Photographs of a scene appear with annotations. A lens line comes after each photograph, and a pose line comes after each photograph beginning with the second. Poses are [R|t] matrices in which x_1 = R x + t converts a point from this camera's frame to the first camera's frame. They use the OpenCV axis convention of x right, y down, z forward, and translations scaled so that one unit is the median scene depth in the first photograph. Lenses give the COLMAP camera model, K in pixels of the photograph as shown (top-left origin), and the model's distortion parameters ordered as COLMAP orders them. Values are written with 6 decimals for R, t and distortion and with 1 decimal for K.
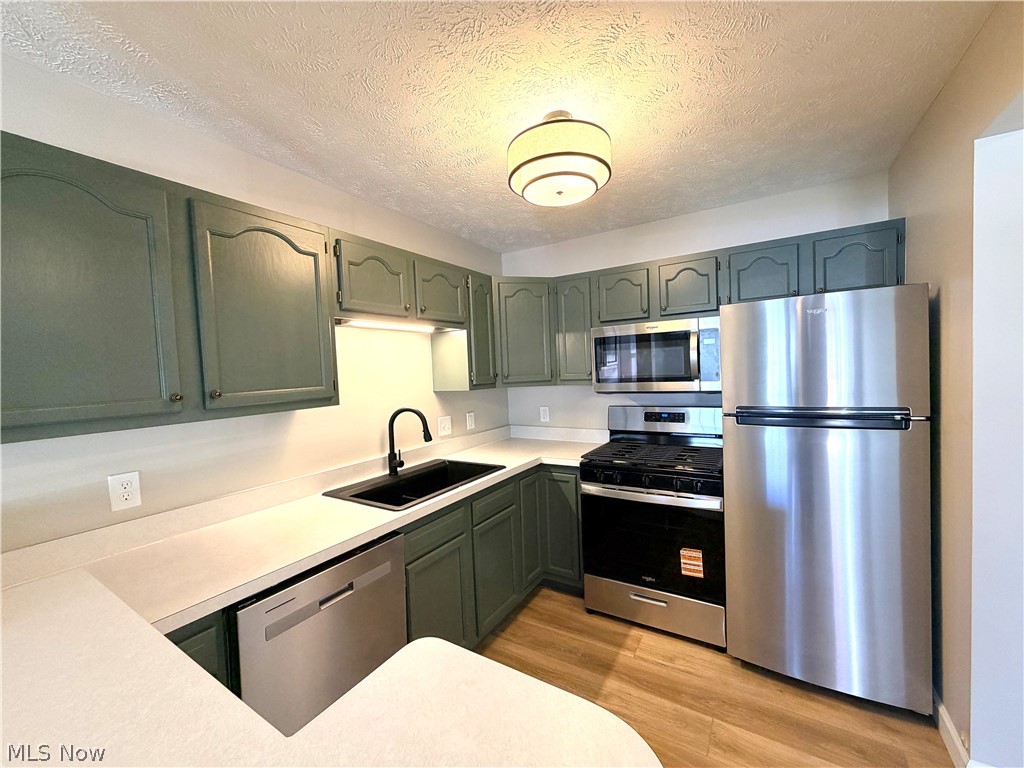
lens RADIAL K [[409.8, 0, 509.2], [0, 409.8, 385.8], [0, 0, 1]] dist [0.002671, 0.000060]
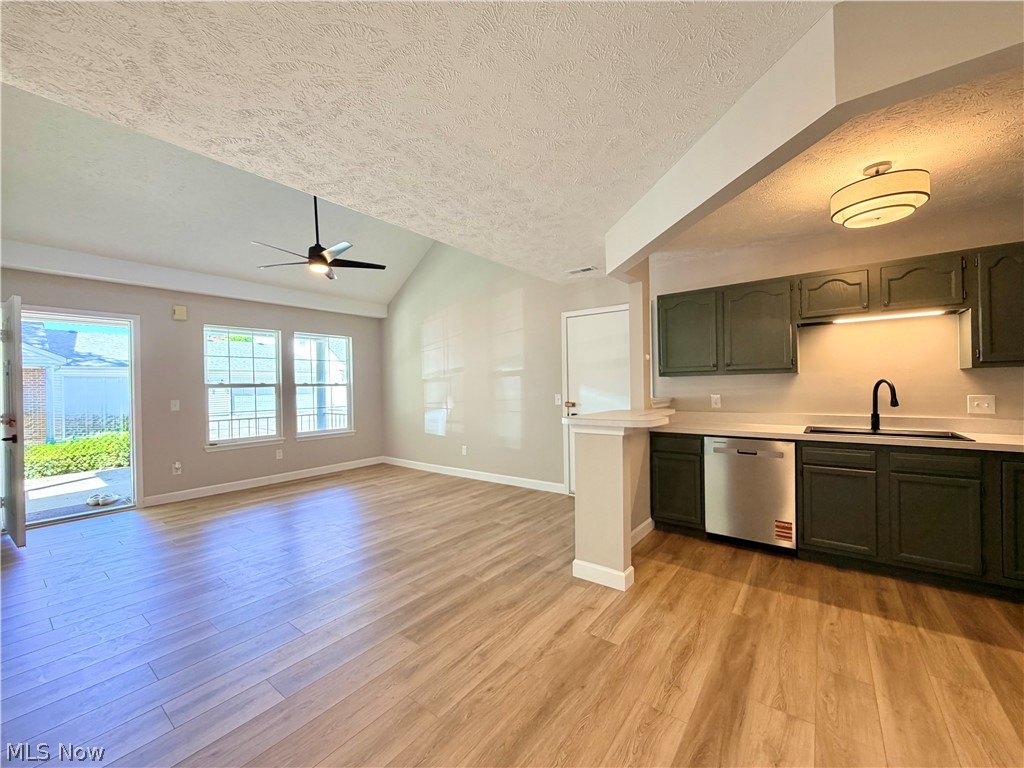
lens RADIAL K [[406.7, 0, 510.3], [0, 406.7, 386.9], [0, 0, 1]] dist [-0.003363, -0.000103]
pose [[-0.092516, 0.045369, -0.994677, 1.190561], [-0.020790, 0.998656, 0.047484, 0.042194], [0.995494, 0.025073, -0.091448, -0.065242]]
